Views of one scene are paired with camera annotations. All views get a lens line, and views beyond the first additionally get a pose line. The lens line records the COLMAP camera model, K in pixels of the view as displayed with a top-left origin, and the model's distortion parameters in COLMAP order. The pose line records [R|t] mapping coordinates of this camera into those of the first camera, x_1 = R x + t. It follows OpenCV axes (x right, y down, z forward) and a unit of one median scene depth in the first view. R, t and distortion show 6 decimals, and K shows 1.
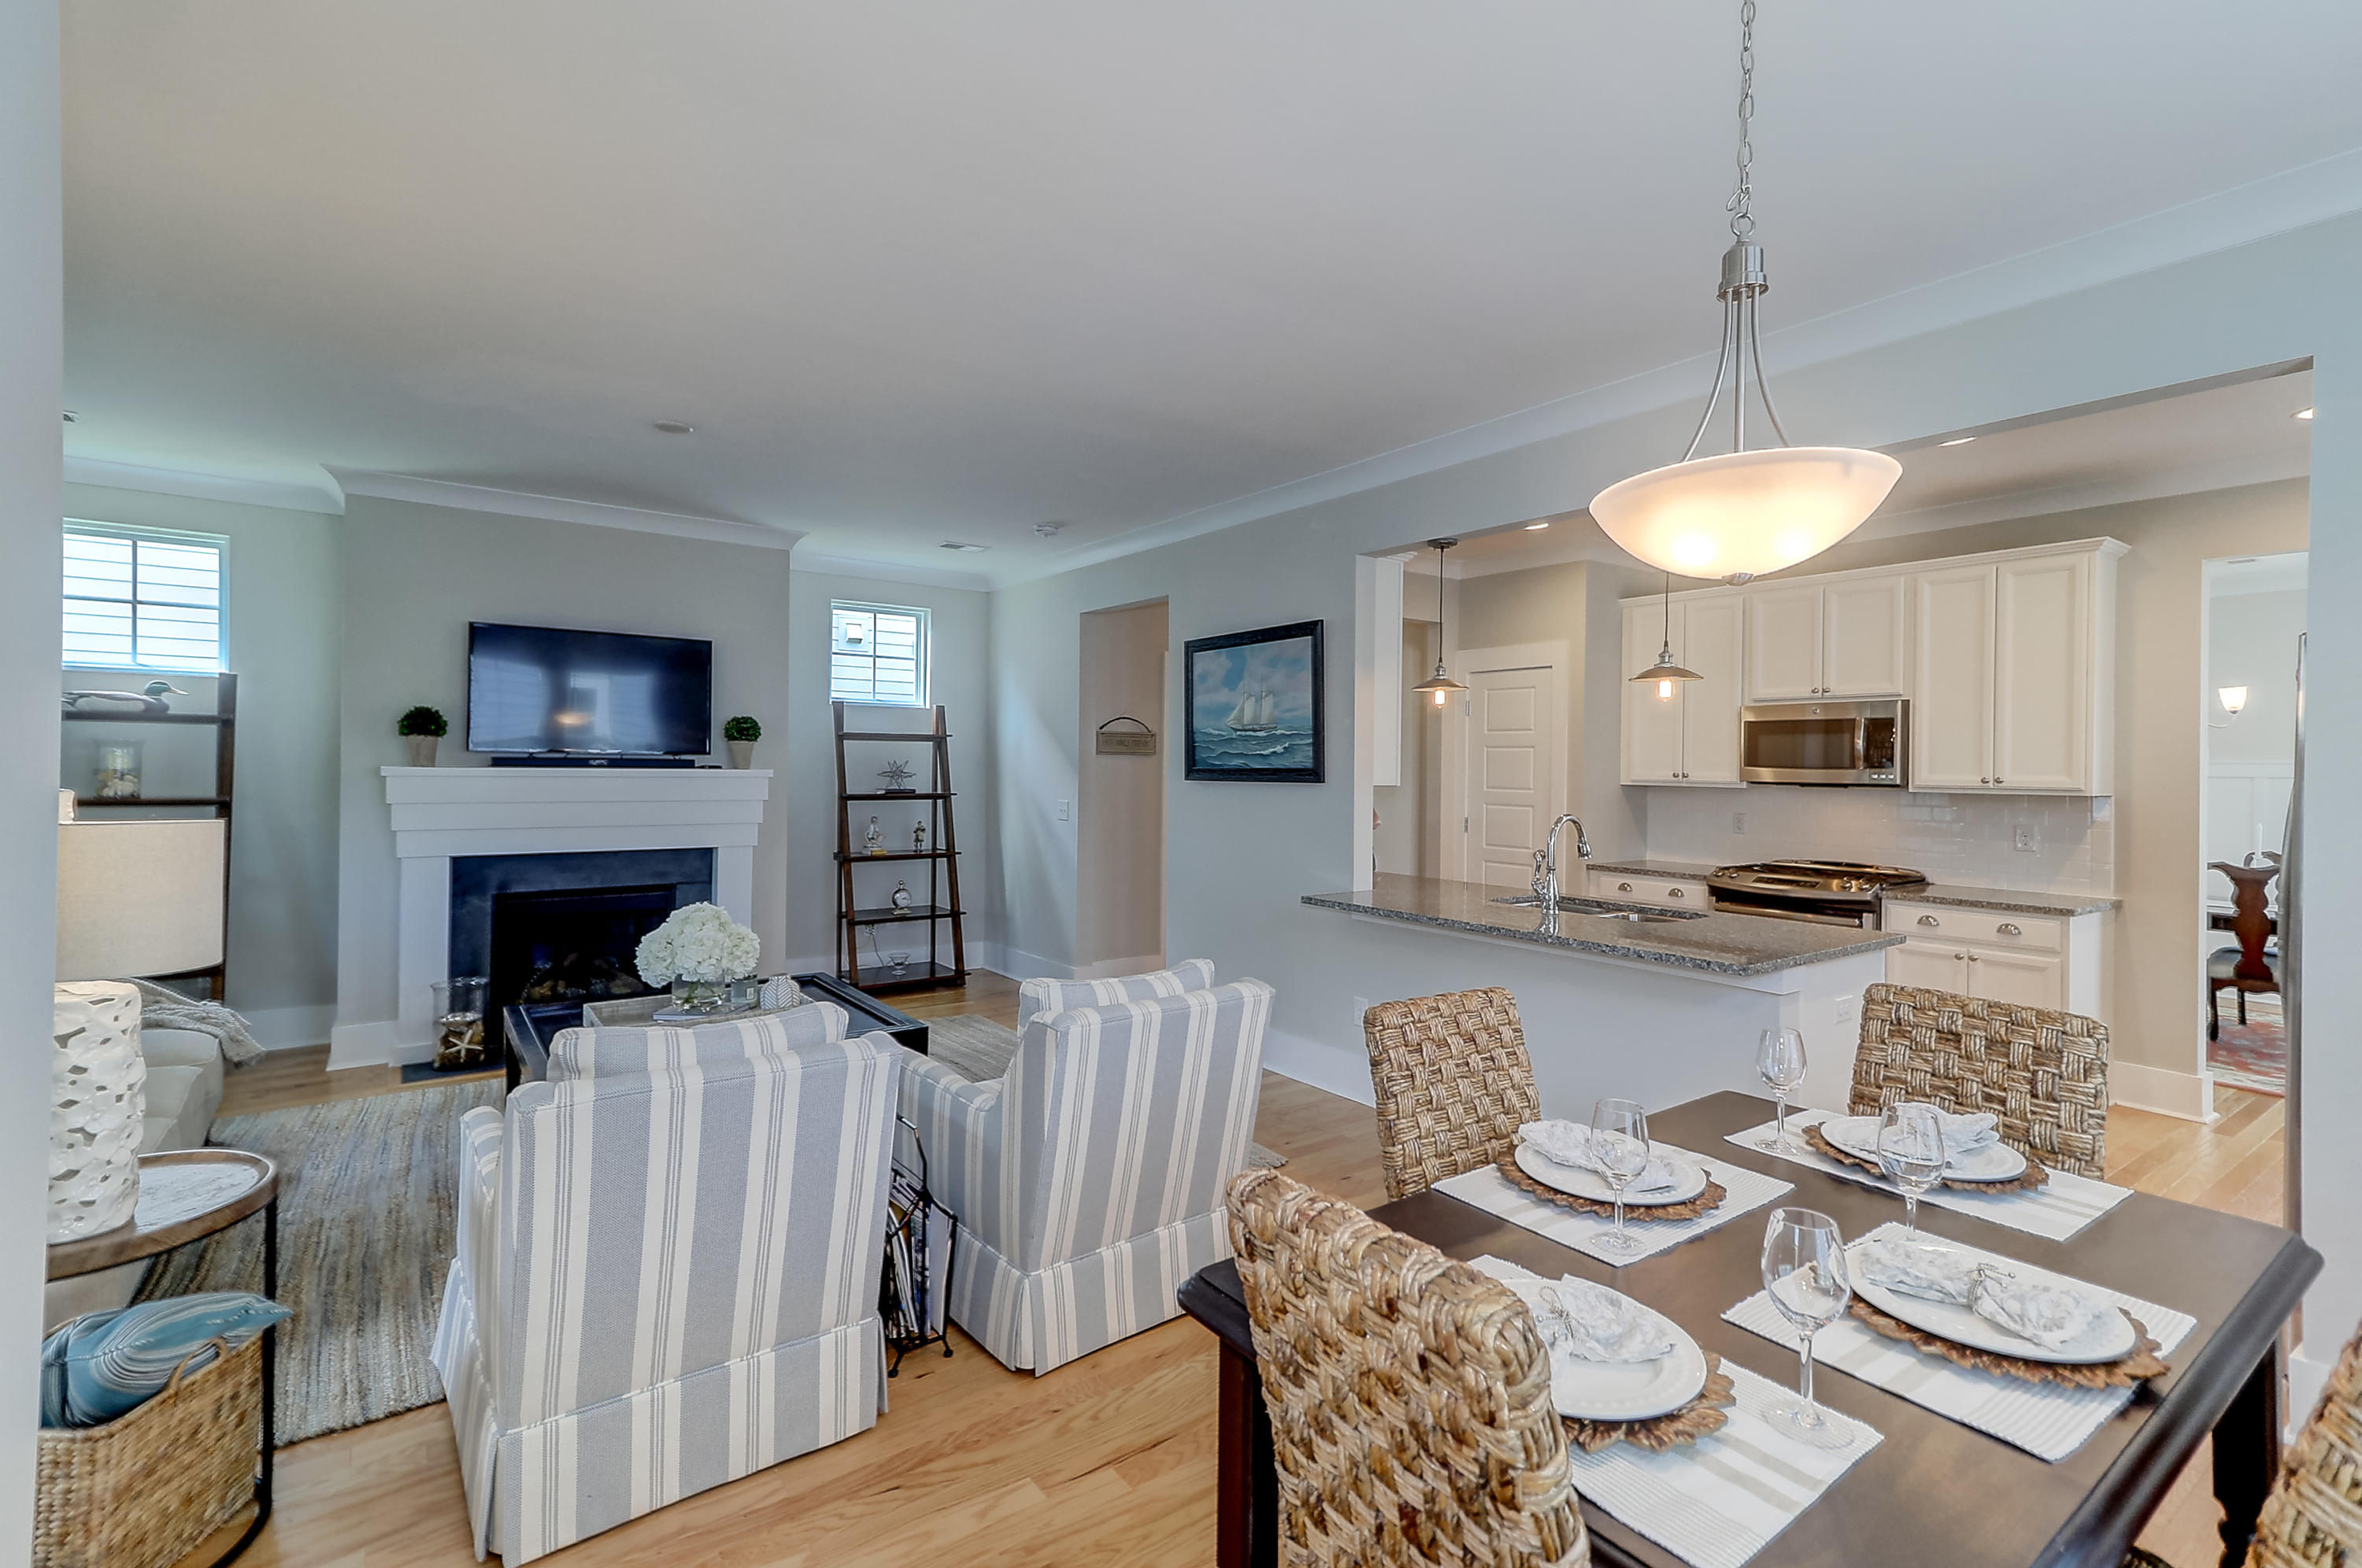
lens RADIAL K [[1088.3, 0, 1173.4], [0, 1088.3, 768.2], [0, 0, 1]] dist [0.027651, -0.002525]
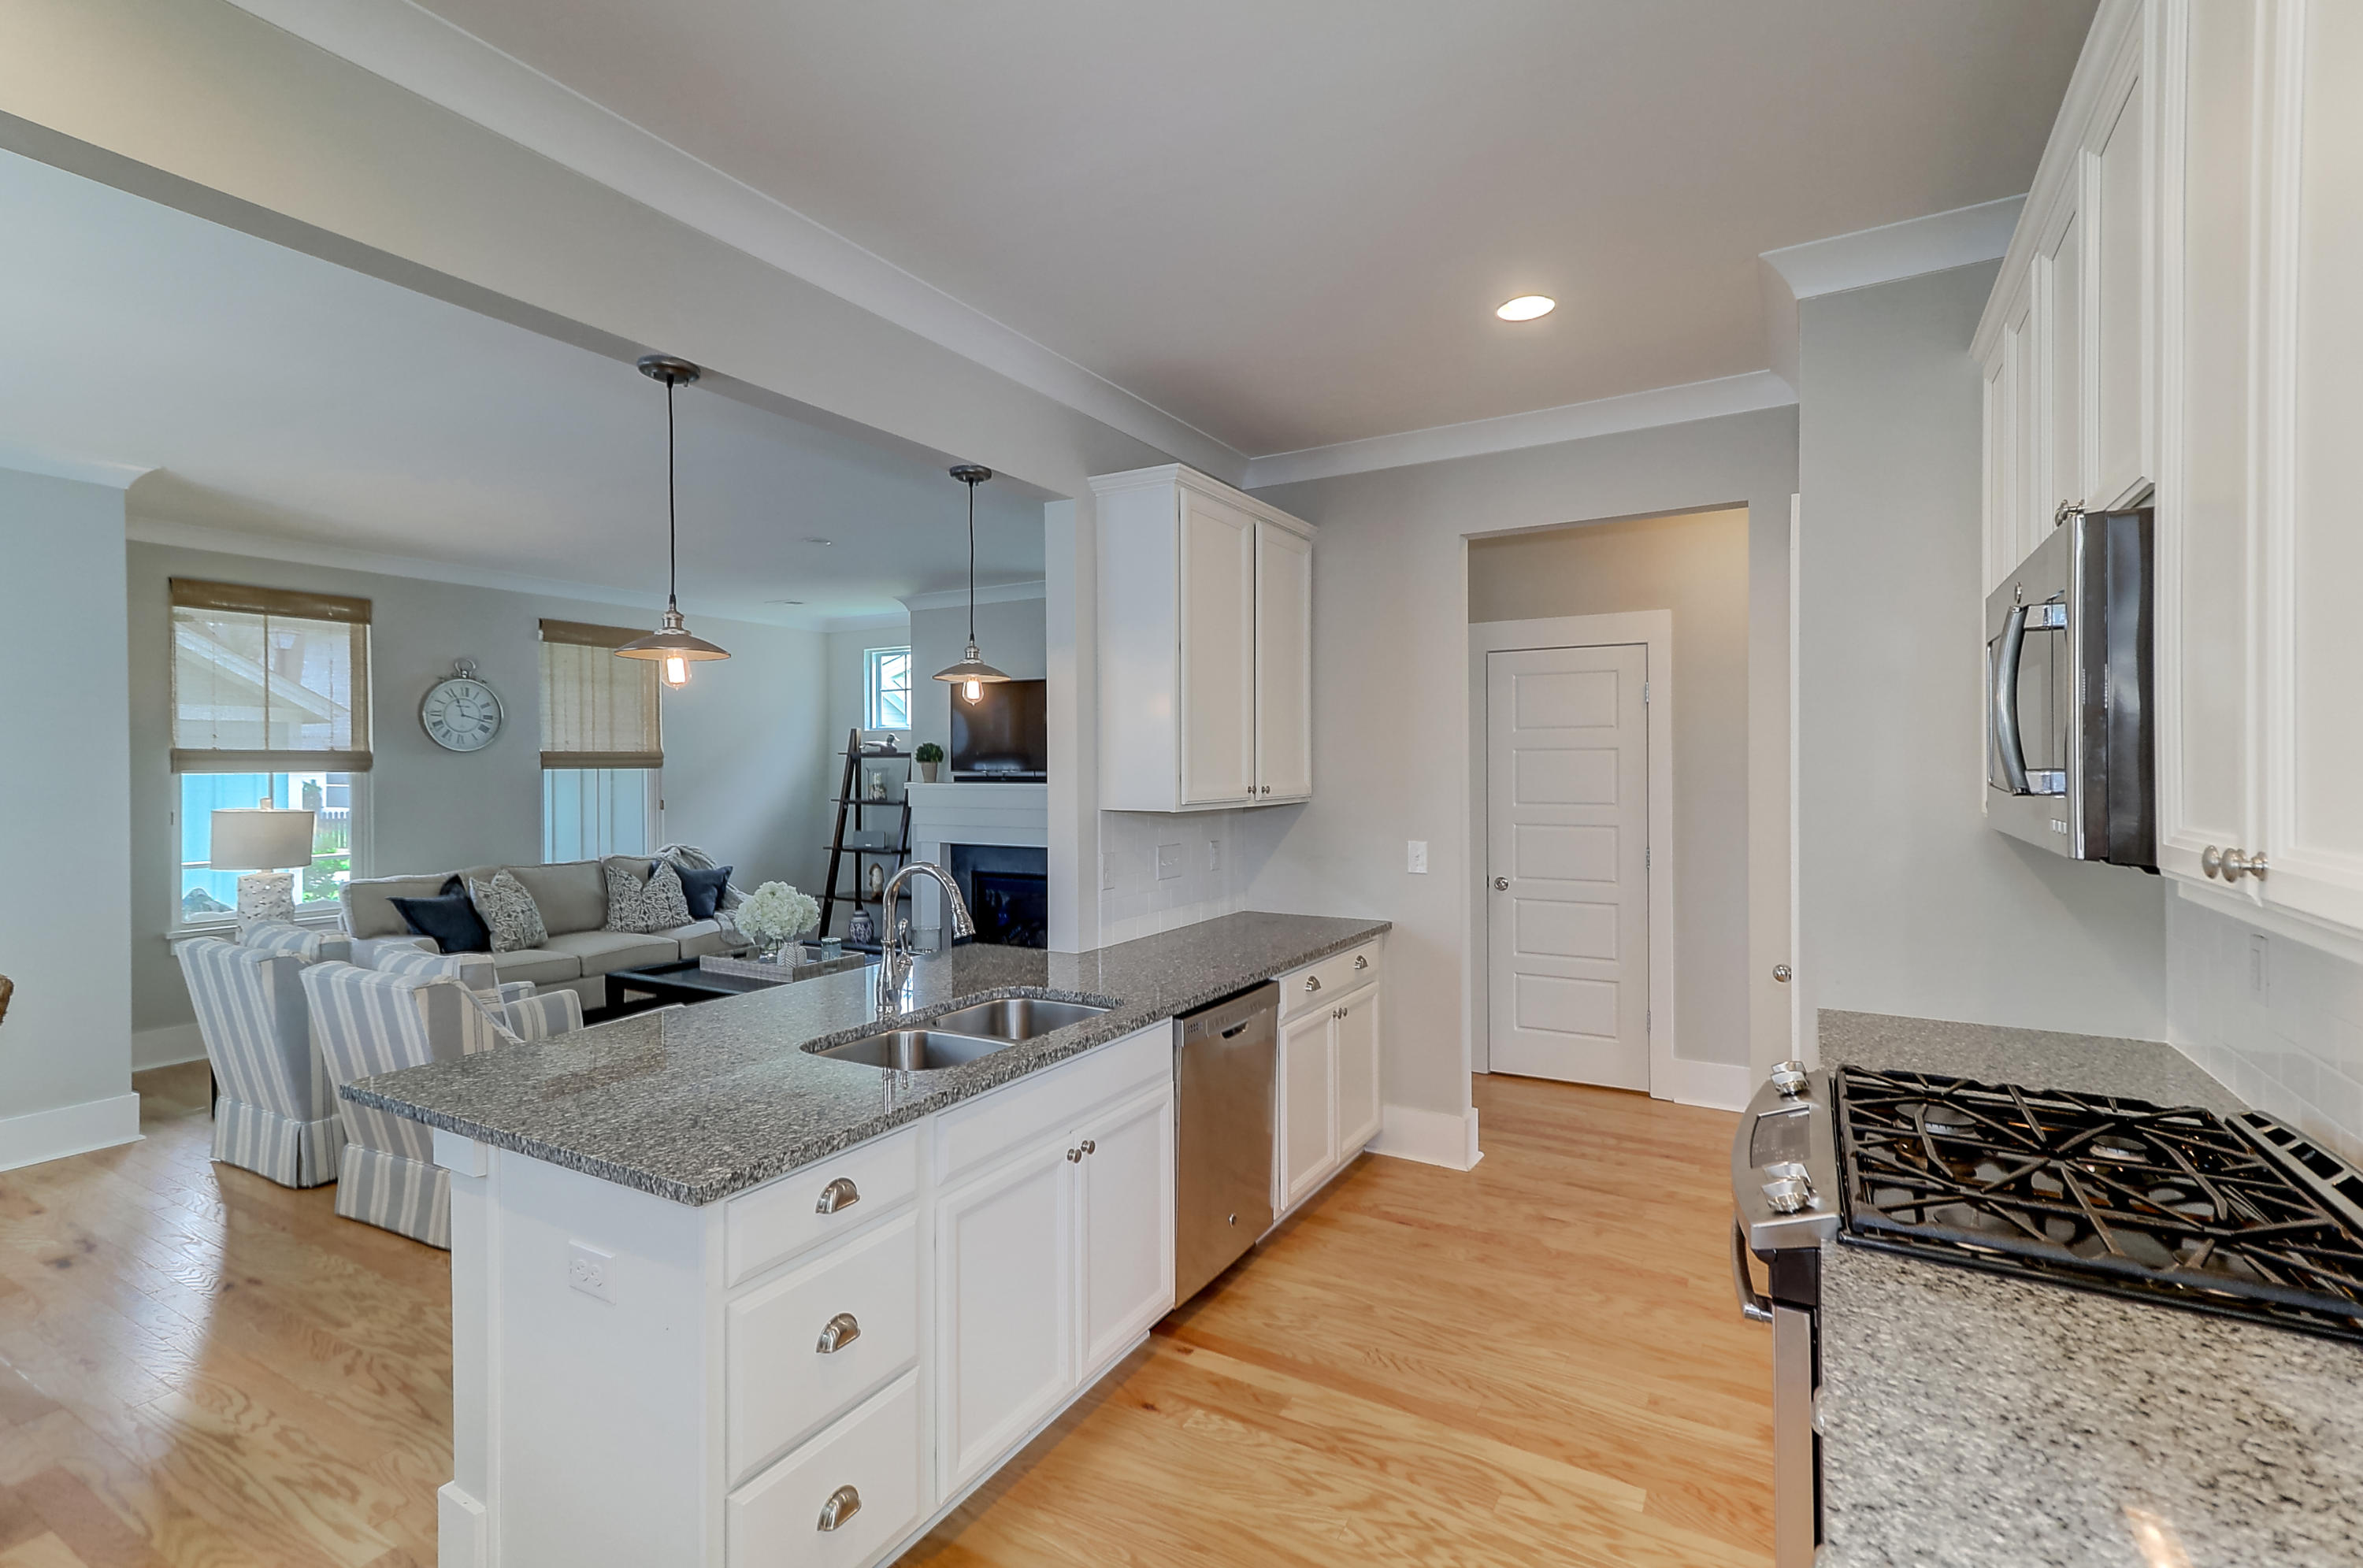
lens RADIAL K [[1088.8, 0, 1176.4], [0, 1088.8, 765.7], [0, 0, 1]] dist [0.027651, -0.002525]
pose [[0.385514, -0.013479, -0.922604, 0.799929], [0.009214, 0.999900, -0.010758, -0.004945], [0.922656, -0.004353, 0.385599, 0.699894]]
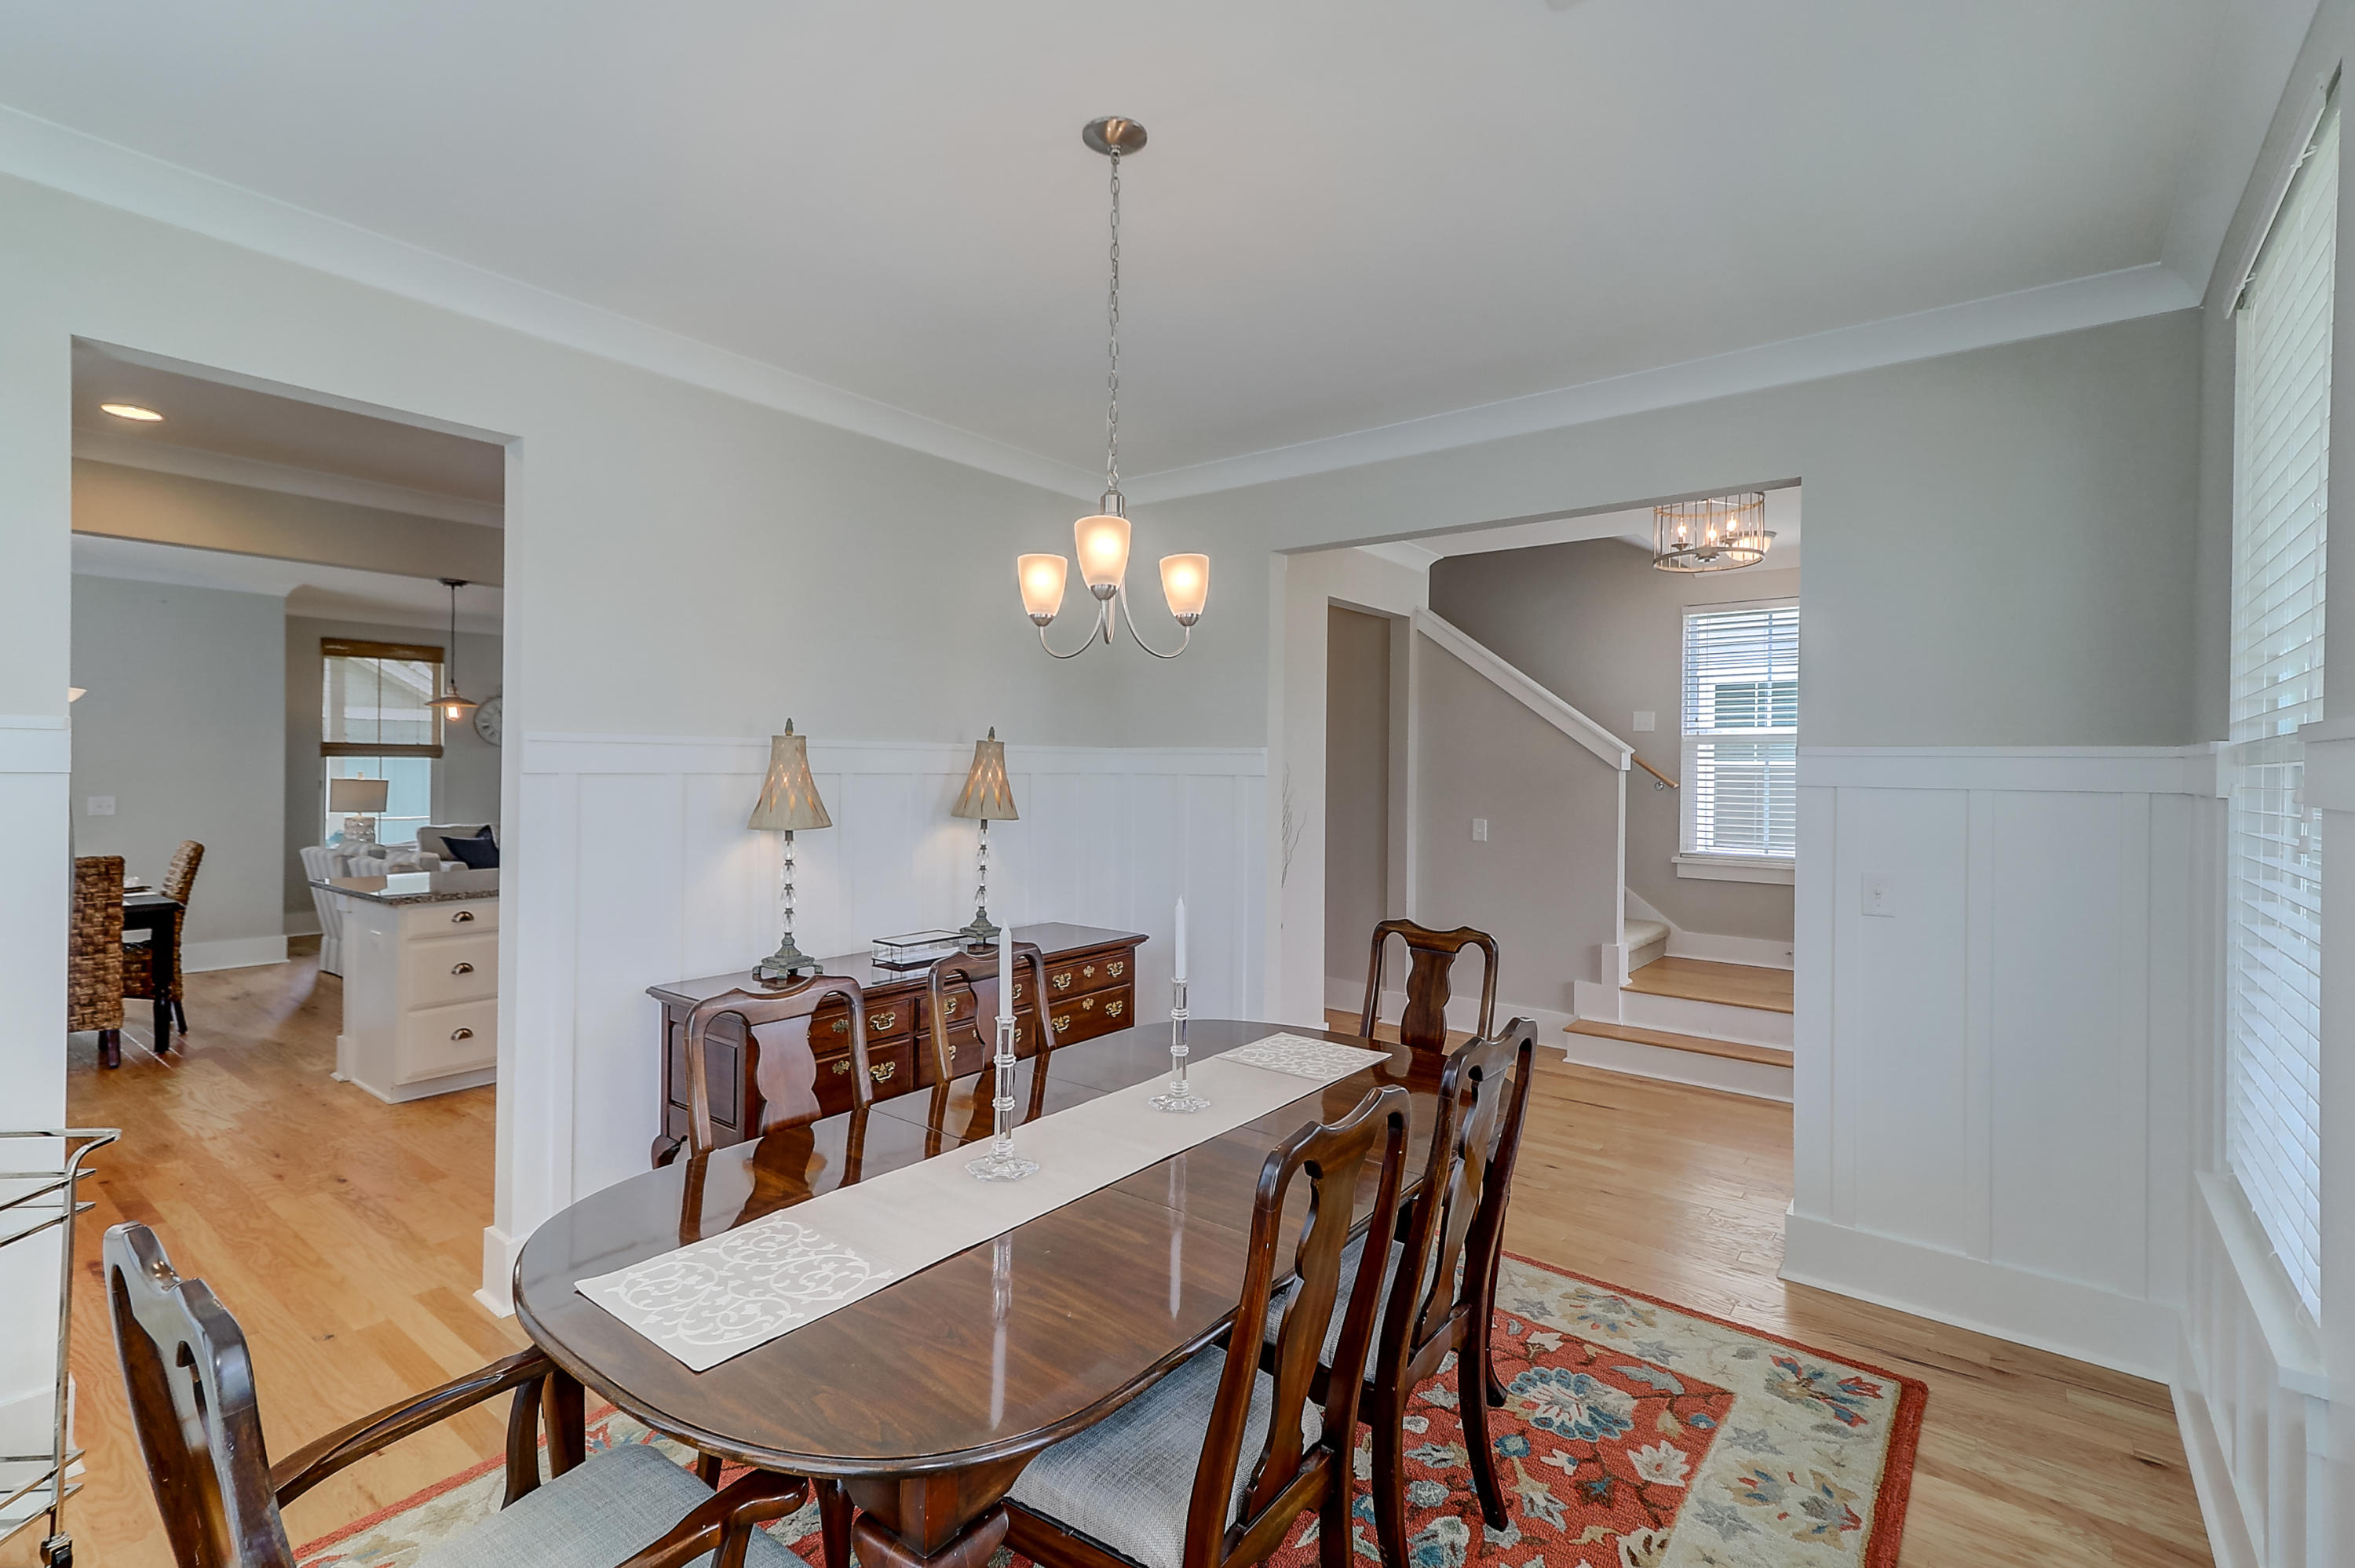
lens RADIAL K [[1085.0, 0, 1163.7], [0, 1085.0, 753.0], [0, 0, 1]] dist [0.027651, -0.002525]
pose [[0.259053, -0.018377, -0.965688, 1.444721], [-0.002493, 0.999803, -0.019695, 0.006258], [0.965860, 0.007509, 0.258956, 1.045857]]
